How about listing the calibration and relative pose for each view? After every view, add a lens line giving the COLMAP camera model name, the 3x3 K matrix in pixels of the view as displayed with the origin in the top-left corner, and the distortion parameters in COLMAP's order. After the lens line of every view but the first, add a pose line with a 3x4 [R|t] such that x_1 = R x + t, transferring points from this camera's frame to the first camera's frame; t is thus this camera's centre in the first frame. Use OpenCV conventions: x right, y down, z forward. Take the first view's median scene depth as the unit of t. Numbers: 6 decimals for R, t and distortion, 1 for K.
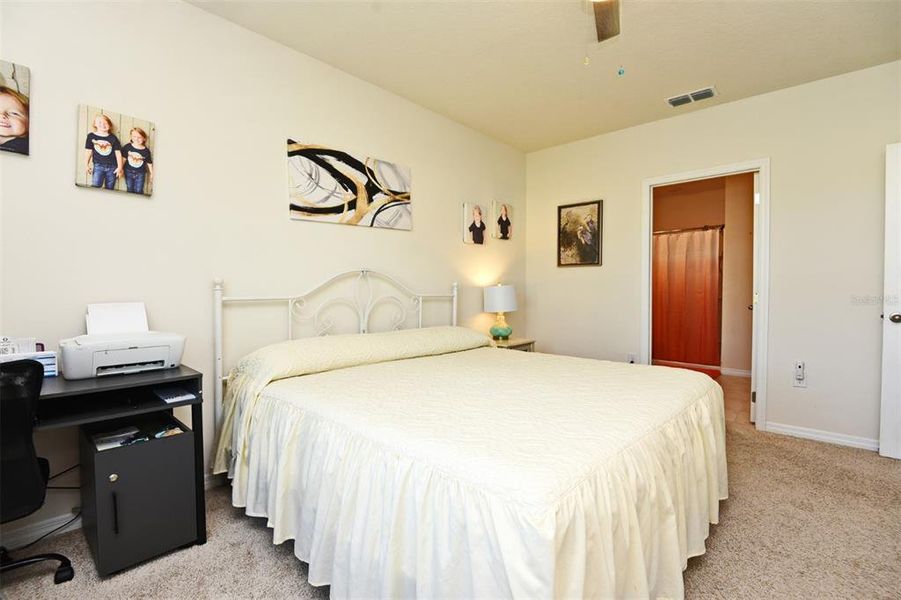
lens RADIAL K [[412.9, 0, 450.5], [0, 412.9, 300.0], [0, 0, 1]] dist [-0.001109, -0.013046]
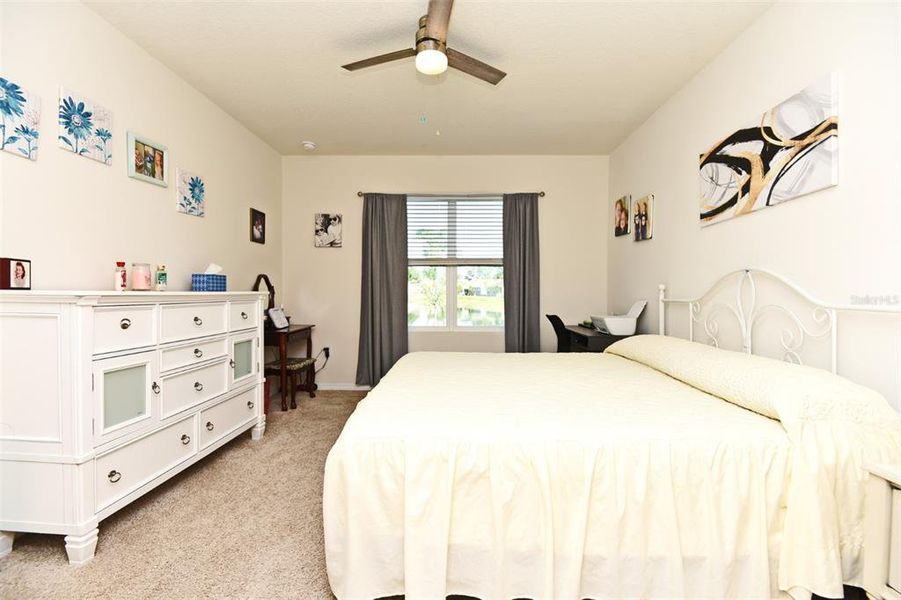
lens RADIAL K [[412.9, 0, 450.5], [0, 412.9, 300.0], [0, 0, 1]] dist [-0.001109, -0.013046]
pose [[-0.750889, 0.012893, -0.660303, 0.726595], [-0.018324, 0.999018, 0.040345, -0.035907], [0.660174, 0.042394, -0.749915, 1.235733]]
